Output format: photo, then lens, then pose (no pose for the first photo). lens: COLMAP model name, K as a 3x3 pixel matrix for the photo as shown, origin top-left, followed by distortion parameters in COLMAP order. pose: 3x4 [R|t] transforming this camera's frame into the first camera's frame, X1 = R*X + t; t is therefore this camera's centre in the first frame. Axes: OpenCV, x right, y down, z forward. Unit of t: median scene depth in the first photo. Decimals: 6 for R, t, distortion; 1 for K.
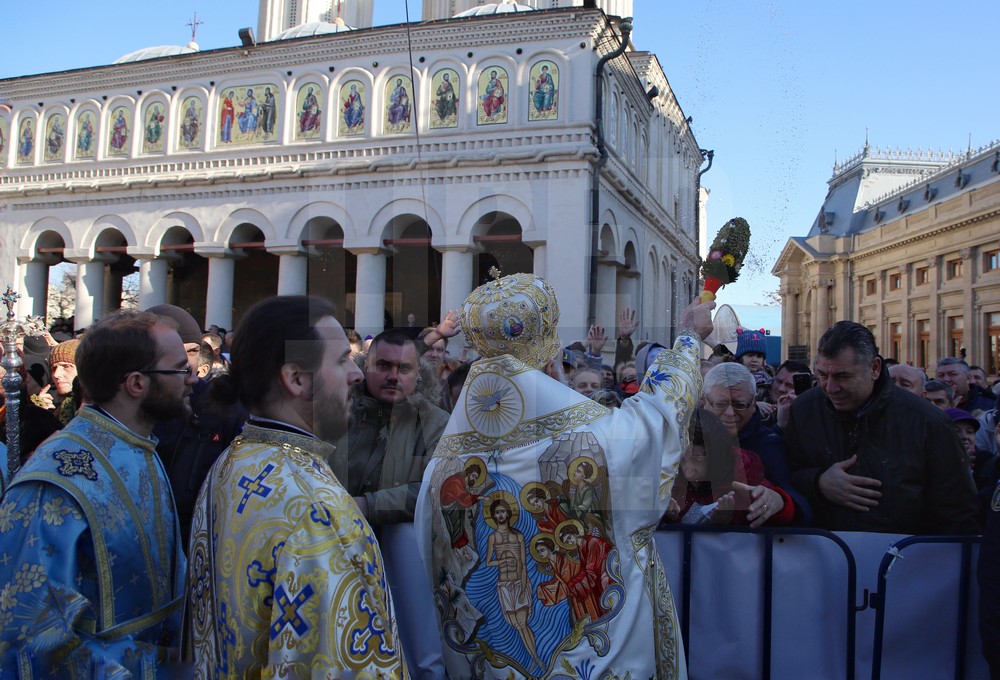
lens RADIAL K [[798.0, 0, 501.1], [0, 798.0, 306.4], [0, 0, 1]] dist [-0.038470, -0.000335]
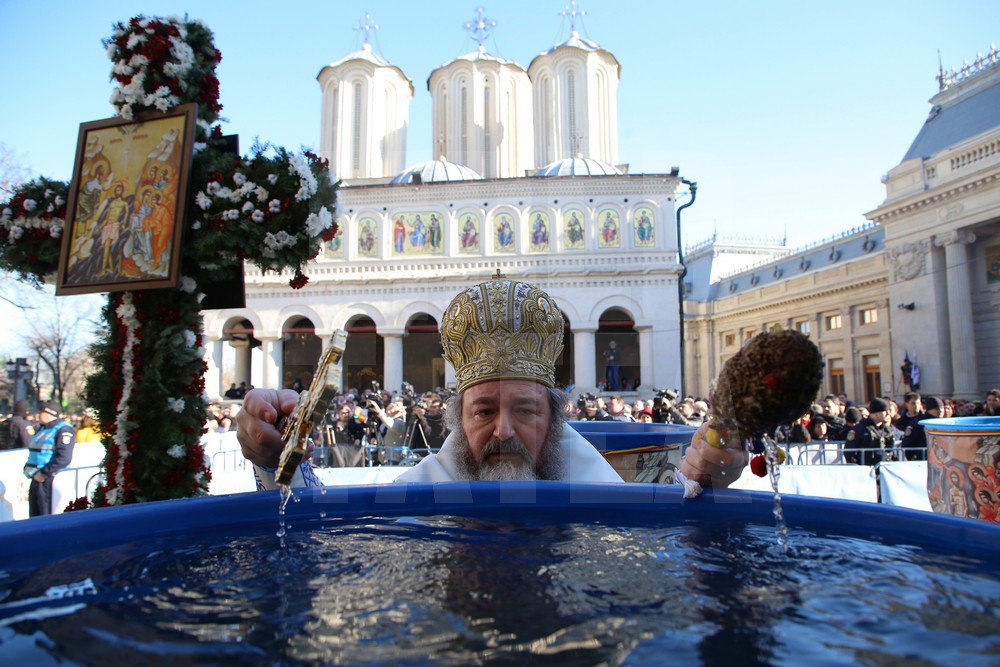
lens RADIAL K [[714.5, 0, 500.0], [0, 714.5, 333.5], [0, 0, 1]] dist [-0.004778, 0.000492]
pose [[0.974830, -0.015838, 0.222385, -0.457937], [0.022275, 0.999402, -0.026464, -0.031199], [-0.221833, 0.030752, 0.974600, -0.238559]]
